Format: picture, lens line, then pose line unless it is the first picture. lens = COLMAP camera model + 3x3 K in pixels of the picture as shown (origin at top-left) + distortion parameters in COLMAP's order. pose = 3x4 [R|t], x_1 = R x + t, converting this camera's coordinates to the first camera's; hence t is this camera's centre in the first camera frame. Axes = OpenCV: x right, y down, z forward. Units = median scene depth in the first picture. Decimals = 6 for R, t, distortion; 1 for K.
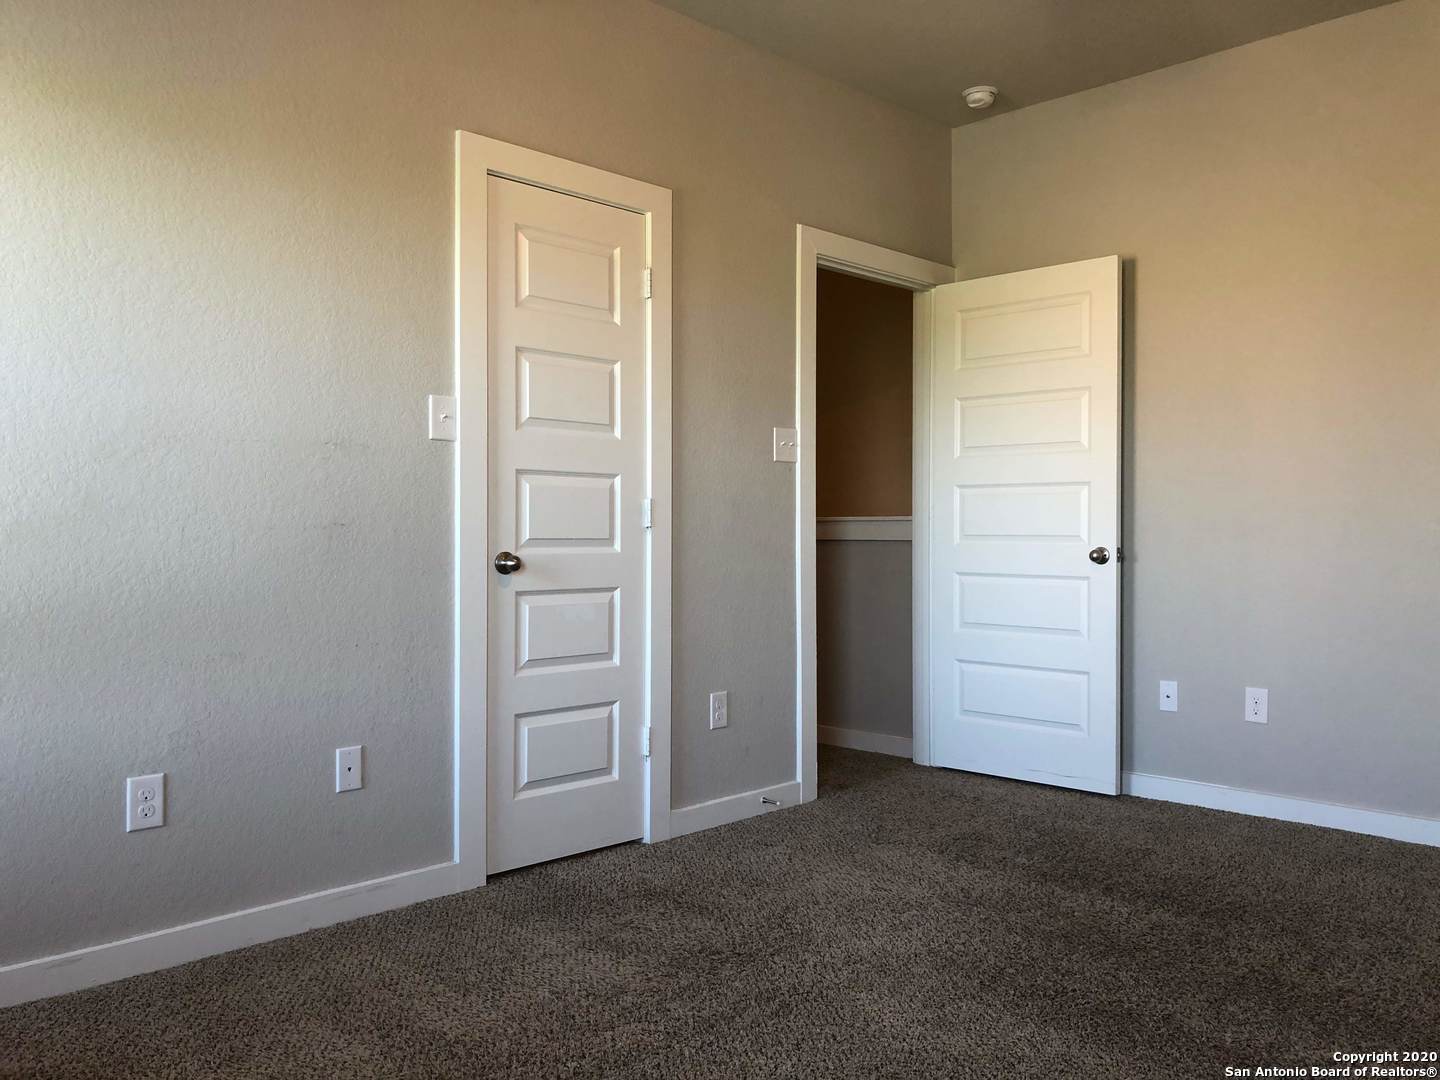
lens RADIAL K [[1182.2, 0, 715.7], [0, 1182.2, 541.3], [0, 0, 1]] dist [0.034460, -0.039032]
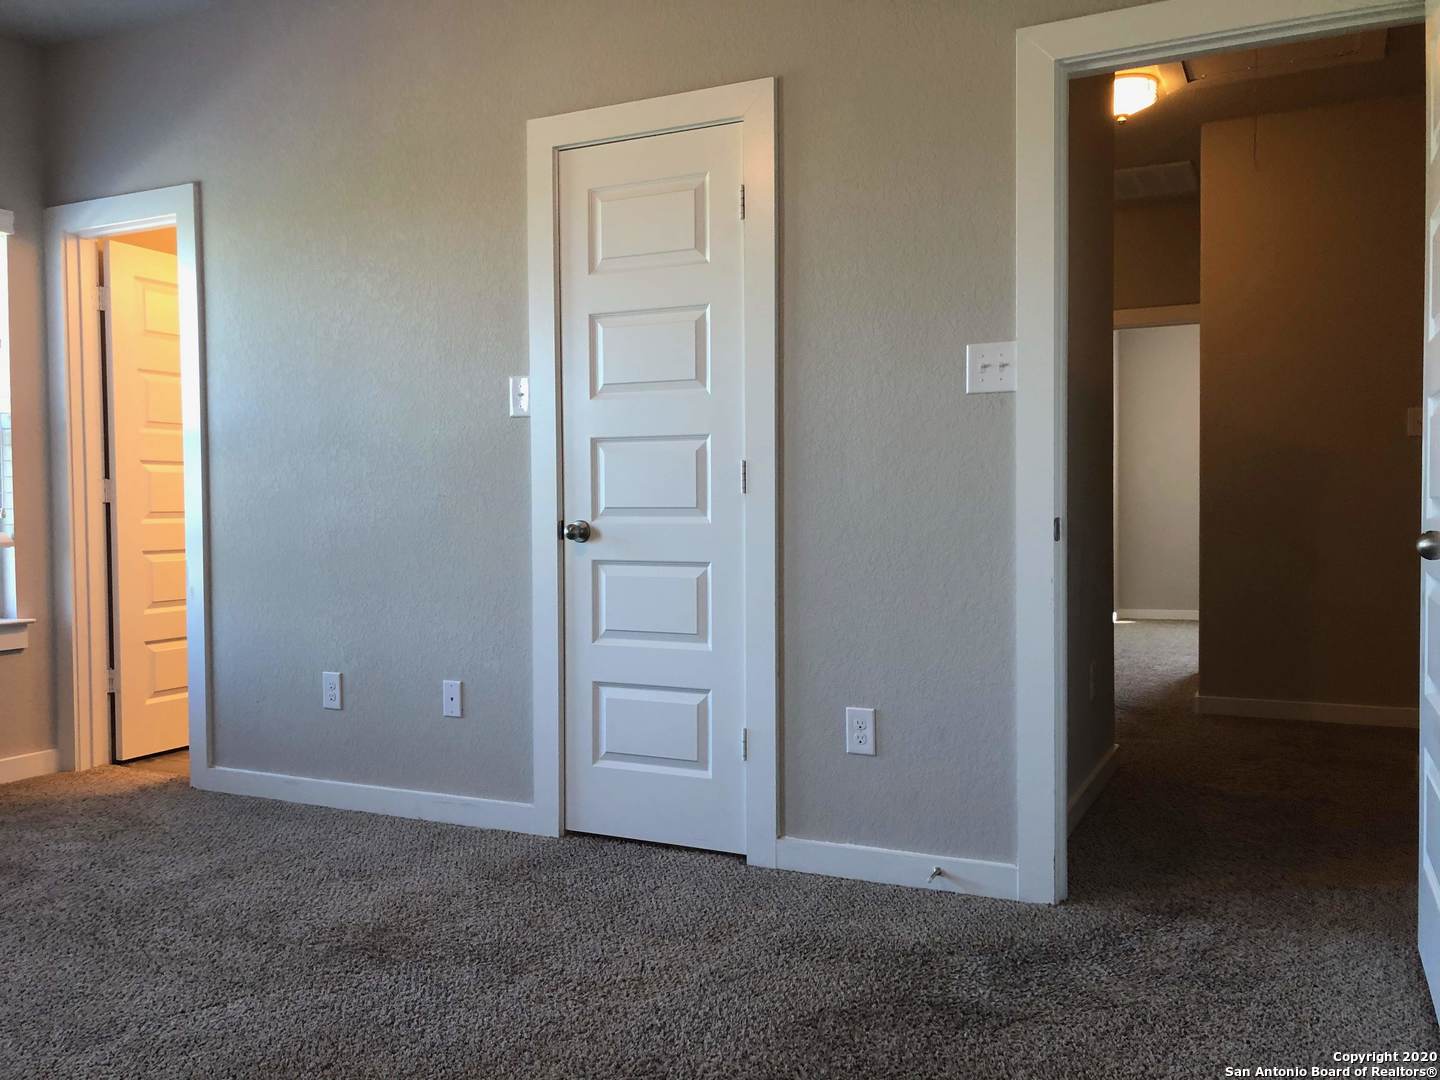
lens RADIAL K [[1182.2, 0, 722.8], [0, 1182.2, 530.8], [0, 0, 1]] dist [0.034460, -0.039032]
pose [[0.314483, 0.028615, -0.948832, 0.810851], [0.007336, 0.999442, 0.032573, -0.014193], [0.949235, -0.017205, 0.314098, 0.785618]]
